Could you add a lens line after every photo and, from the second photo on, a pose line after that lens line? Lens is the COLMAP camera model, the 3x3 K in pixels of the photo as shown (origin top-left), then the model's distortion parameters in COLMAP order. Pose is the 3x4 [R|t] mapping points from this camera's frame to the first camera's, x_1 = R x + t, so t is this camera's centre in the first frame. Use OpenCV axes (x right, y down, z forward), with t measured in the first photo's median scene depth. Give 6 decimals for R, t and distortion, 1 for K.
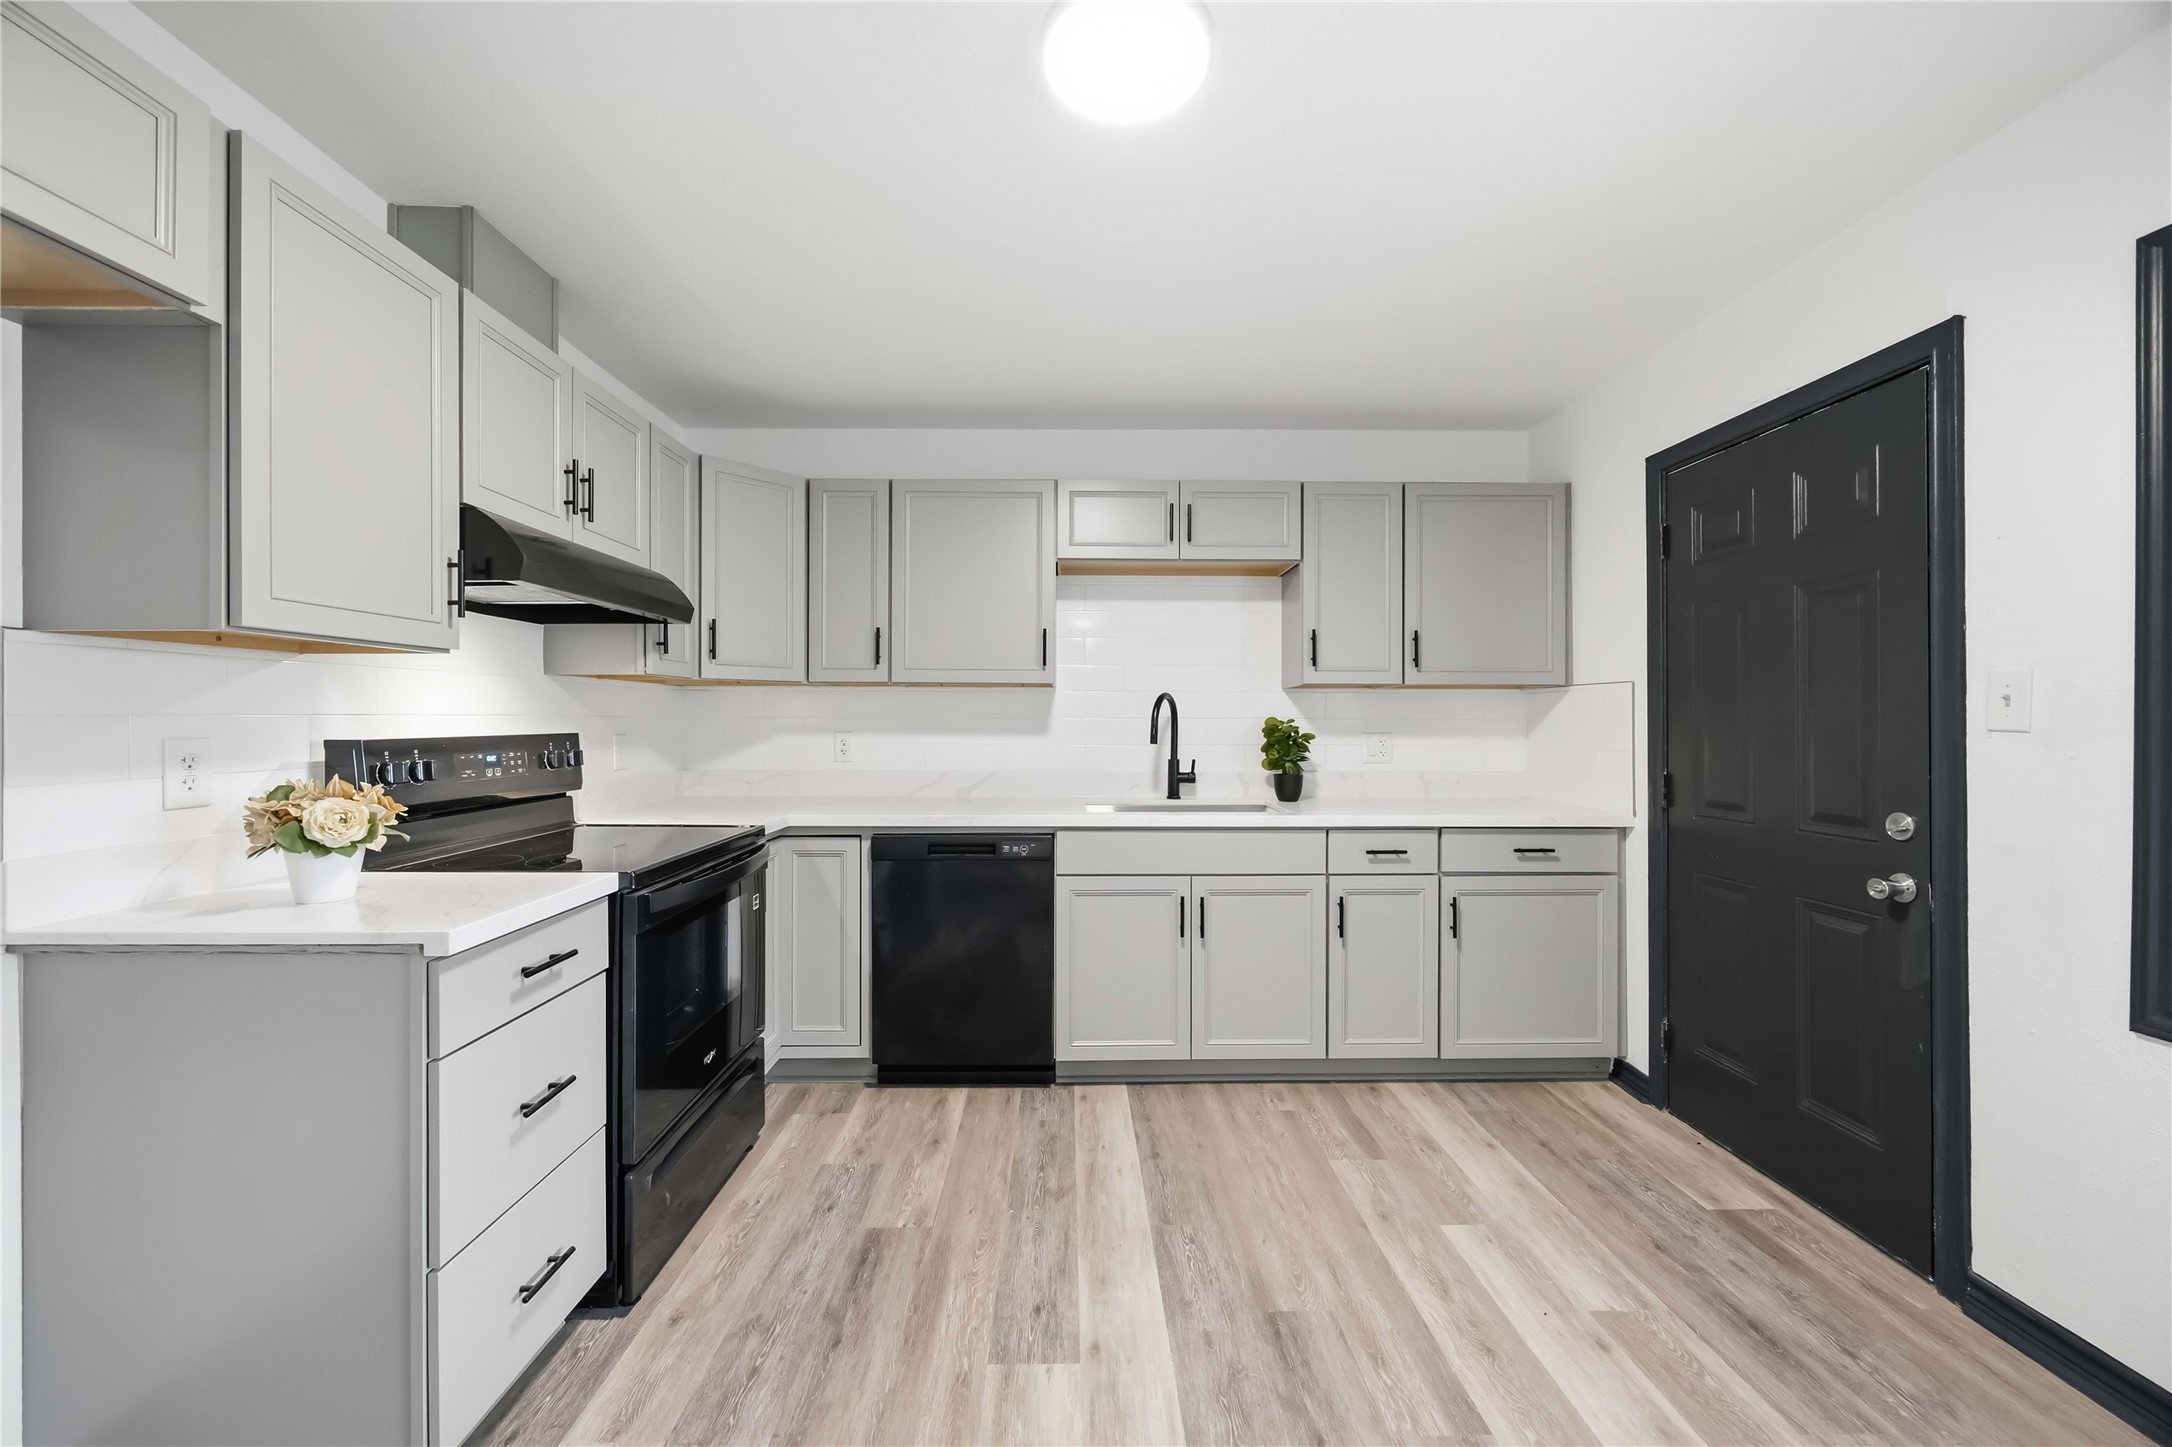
lens RADIAL K [[829.2, 0, 1084.3], [0, 829.2, 721.1], [0, 0, 1]] dist [-0.001600, -0.000146]
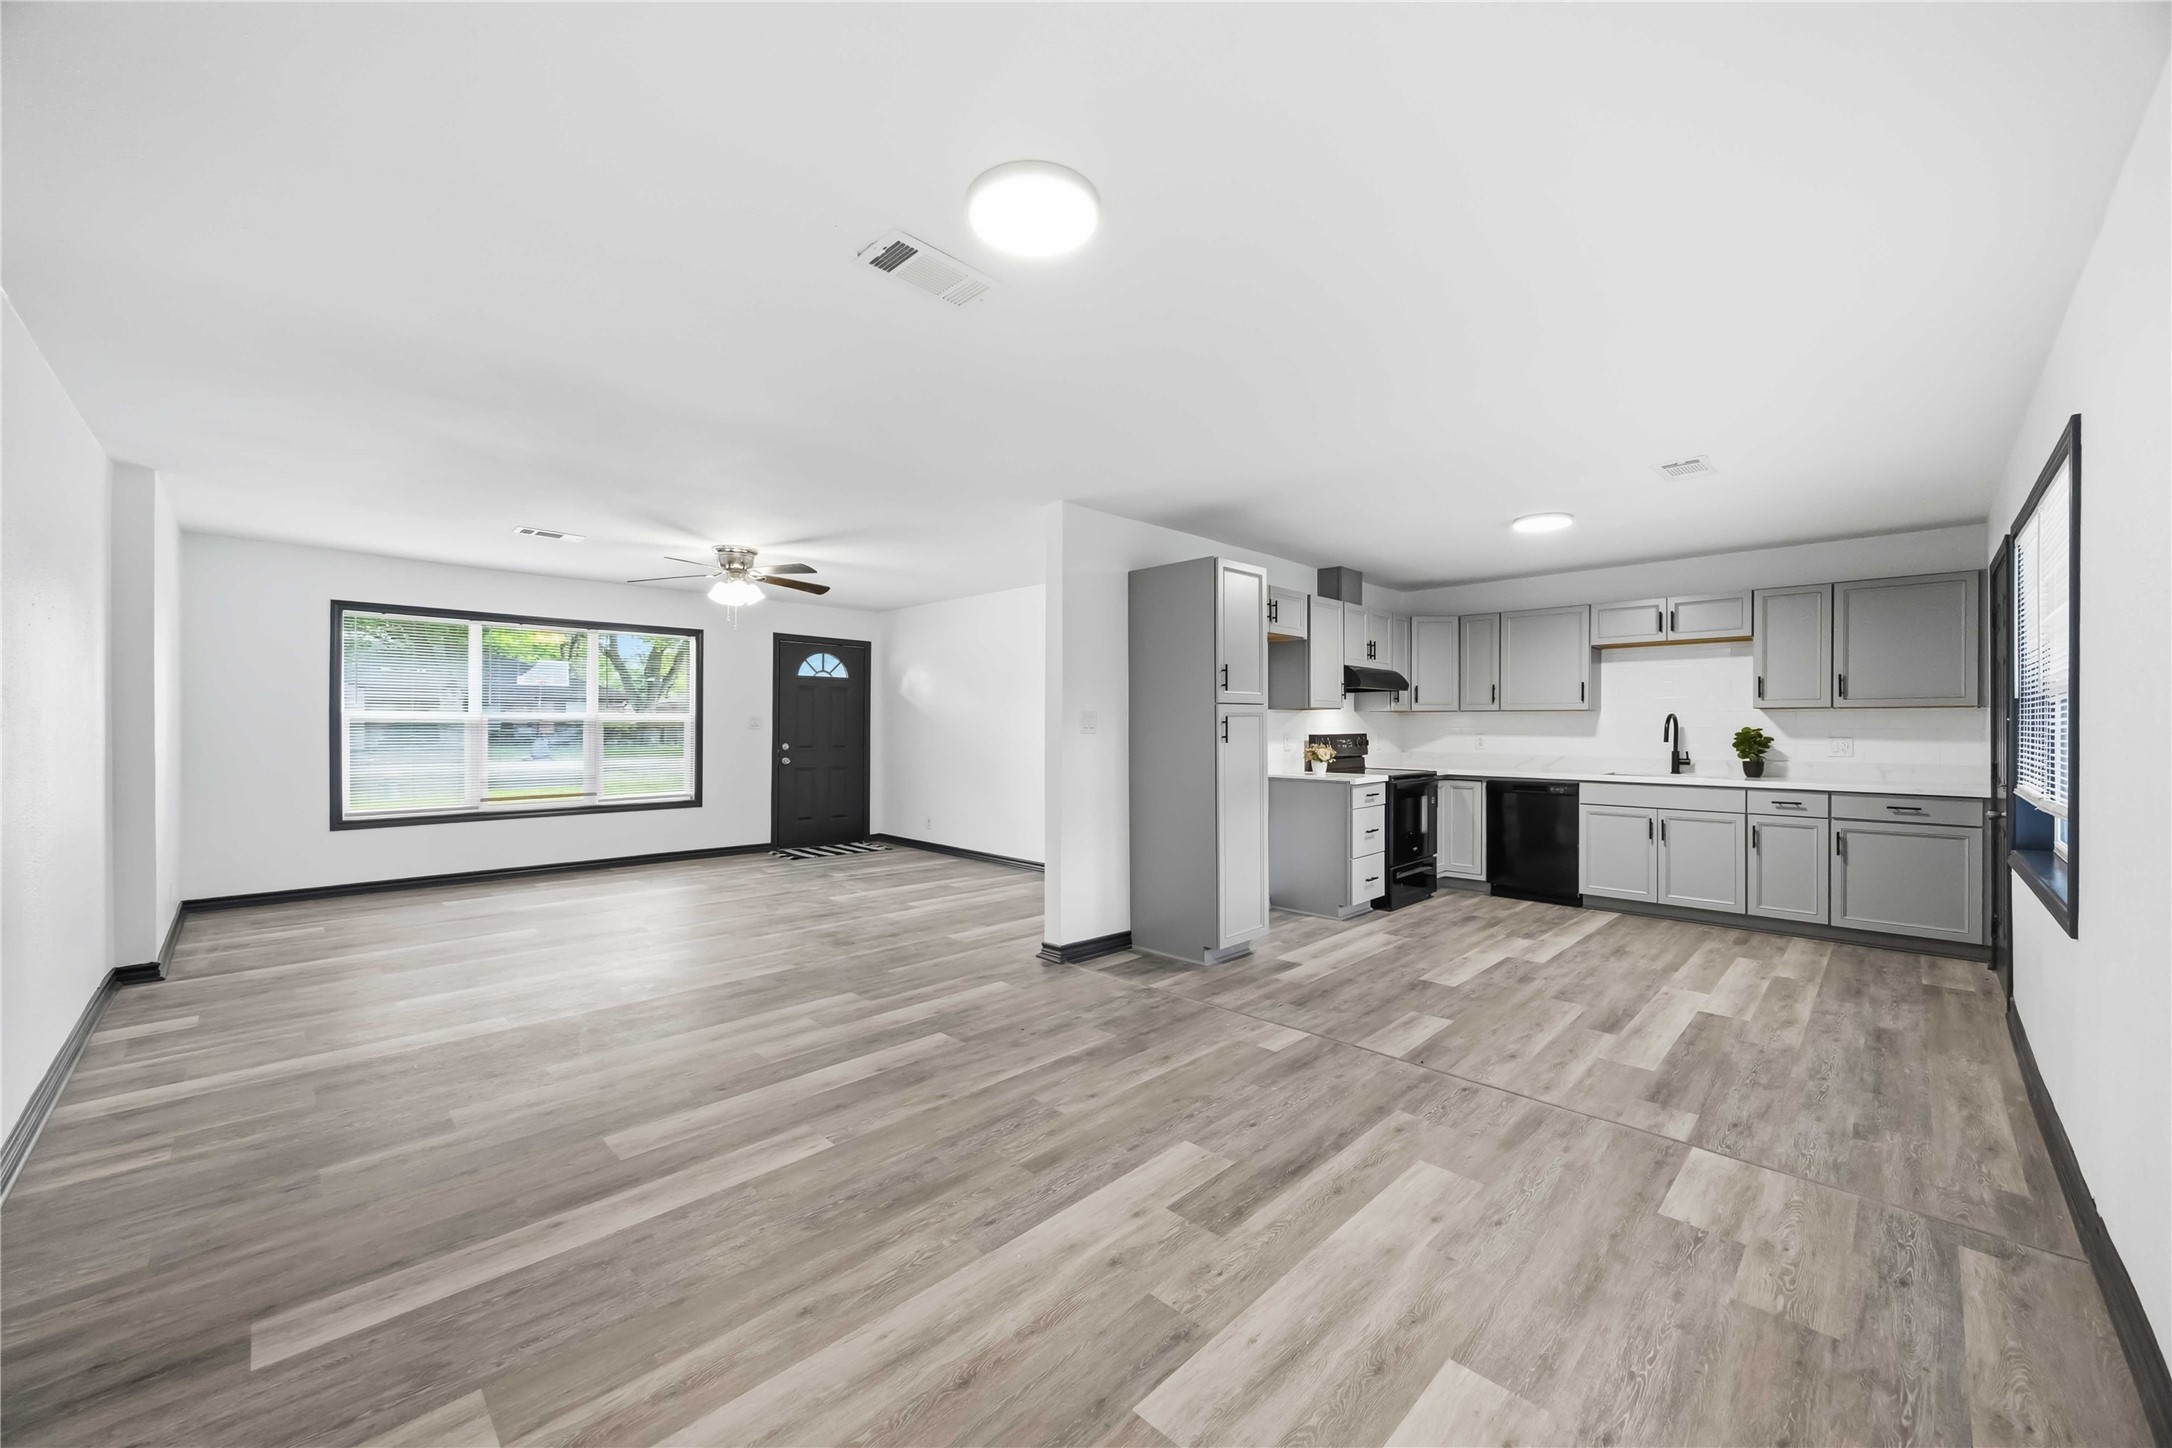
lens RADIAL K [[829.2, 0, 1084.3], [0, 829.2, 721.6], [0, 0, 1]] dist [-0.001600, -0.000146]
pose [[0.693733, -0.003512, -0.720224, 0.658870], [0.000374, 0.999990, -0.004516, -0.011258], [0.720233, 0.002864, 0.693727, -1.458572]]
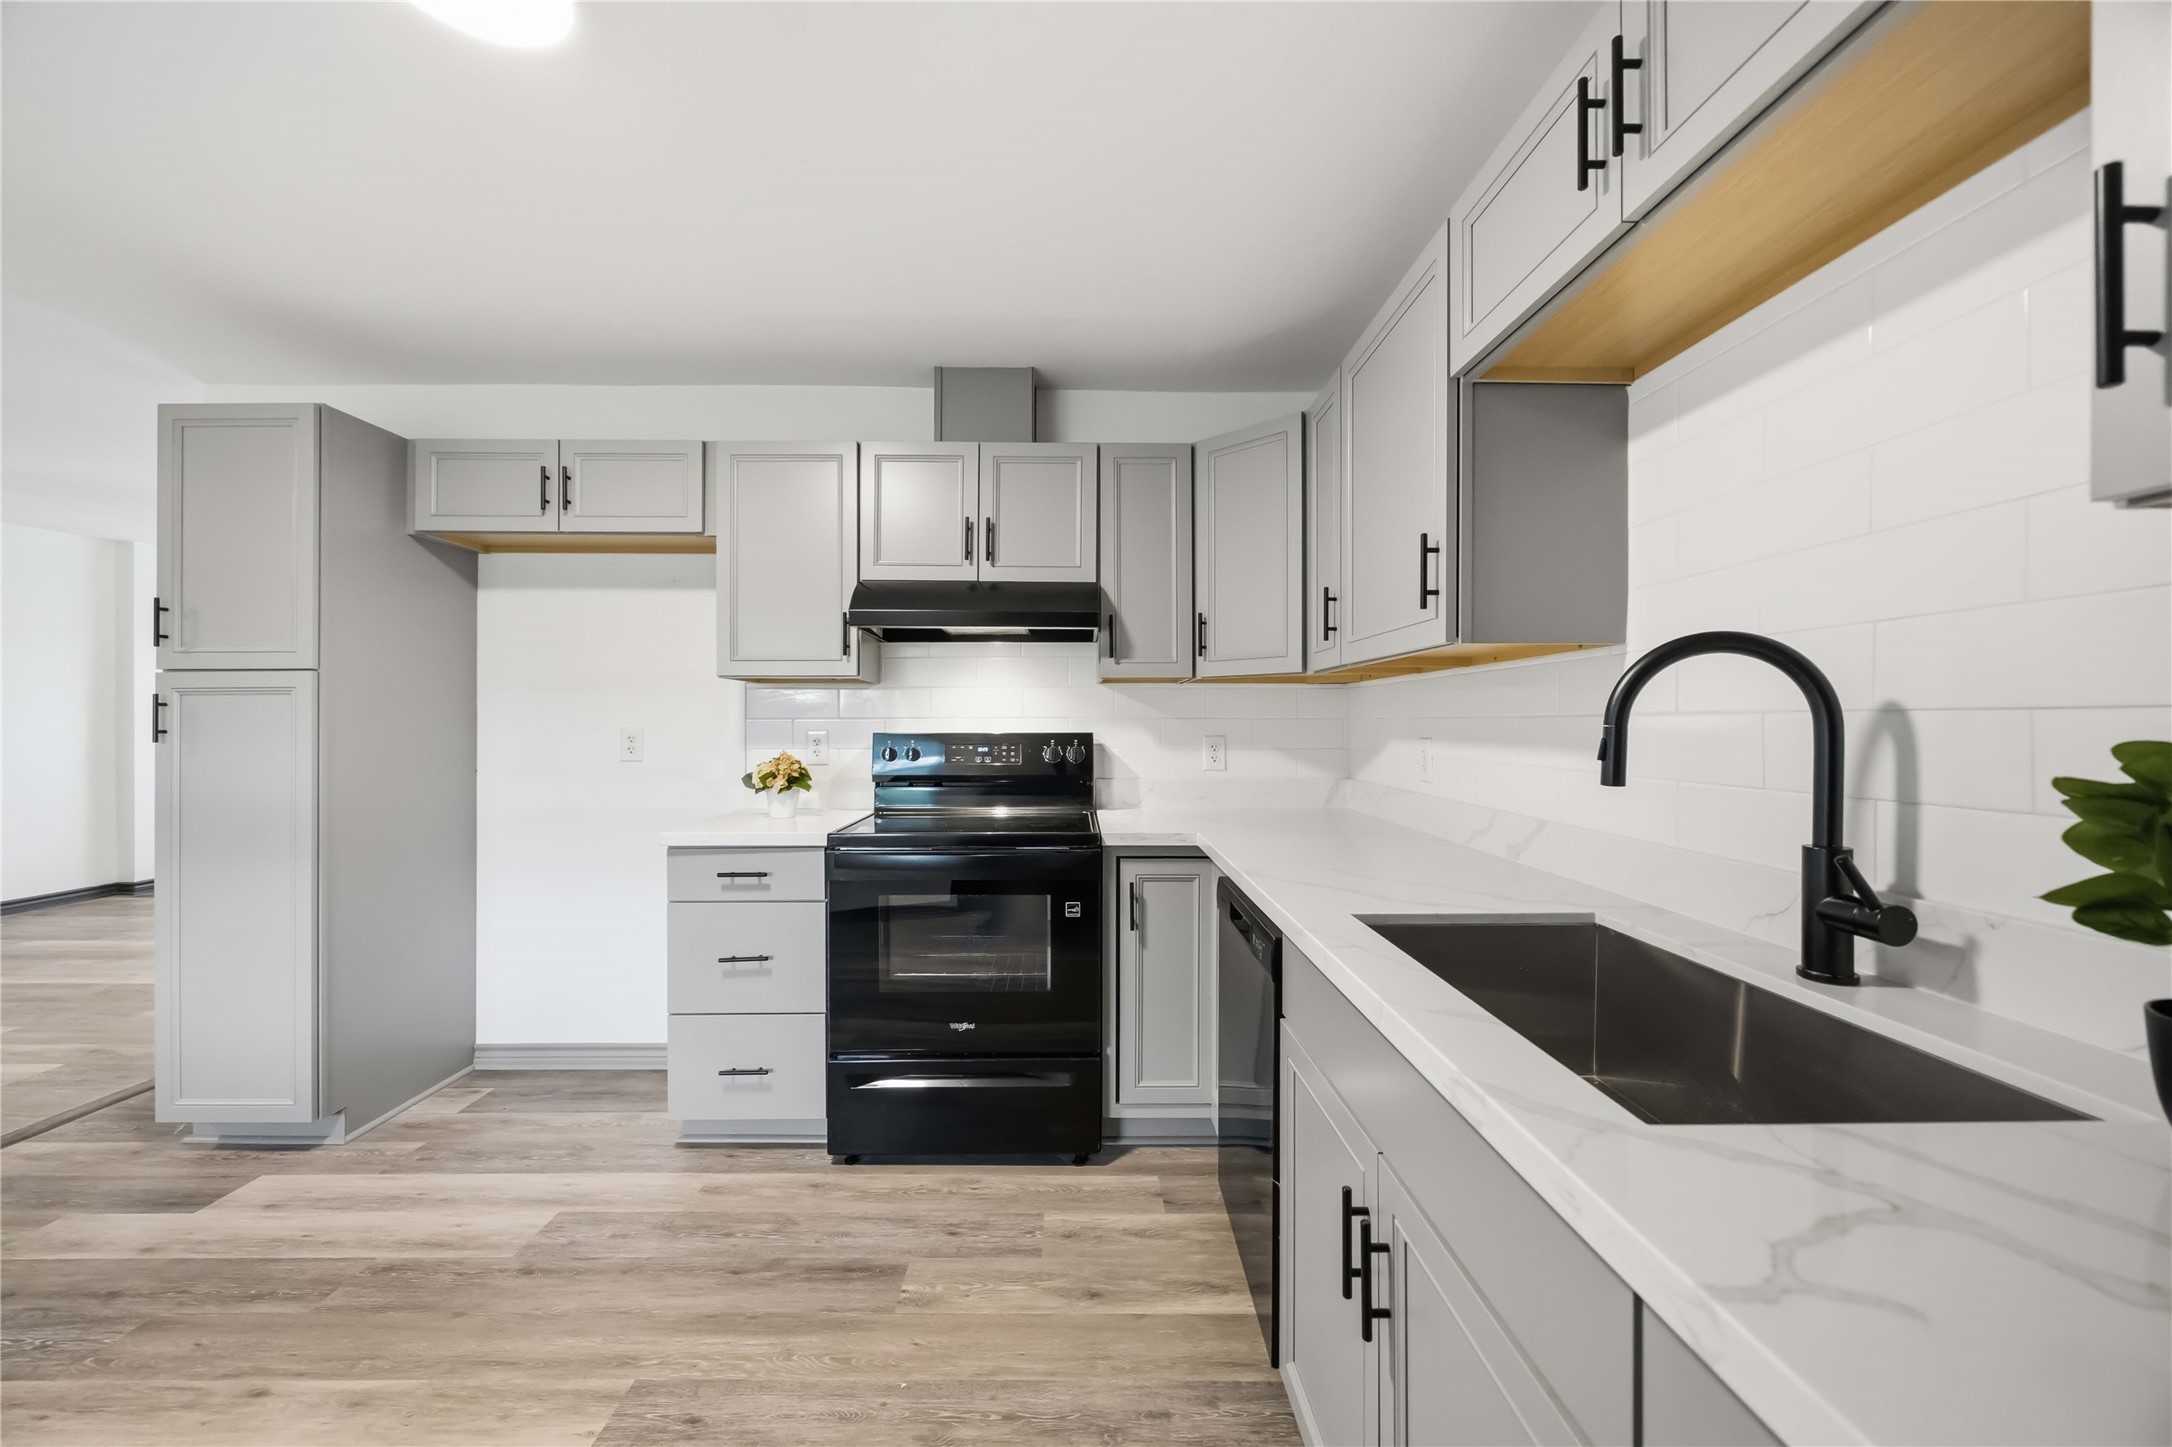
lens RADIAL K [[829.2, 0, 1084.3], [0, 829.2, 721.1], [0, 0, 1]] dist [-0.001600, -0.000146]
pose [[-0.007549, -0.003409, -0.999966, 0.539657], [-0.002160, 0.999992, -0.003393, 0.001774], [0.999969, 0.002134, -0.007557, 0.965768]]
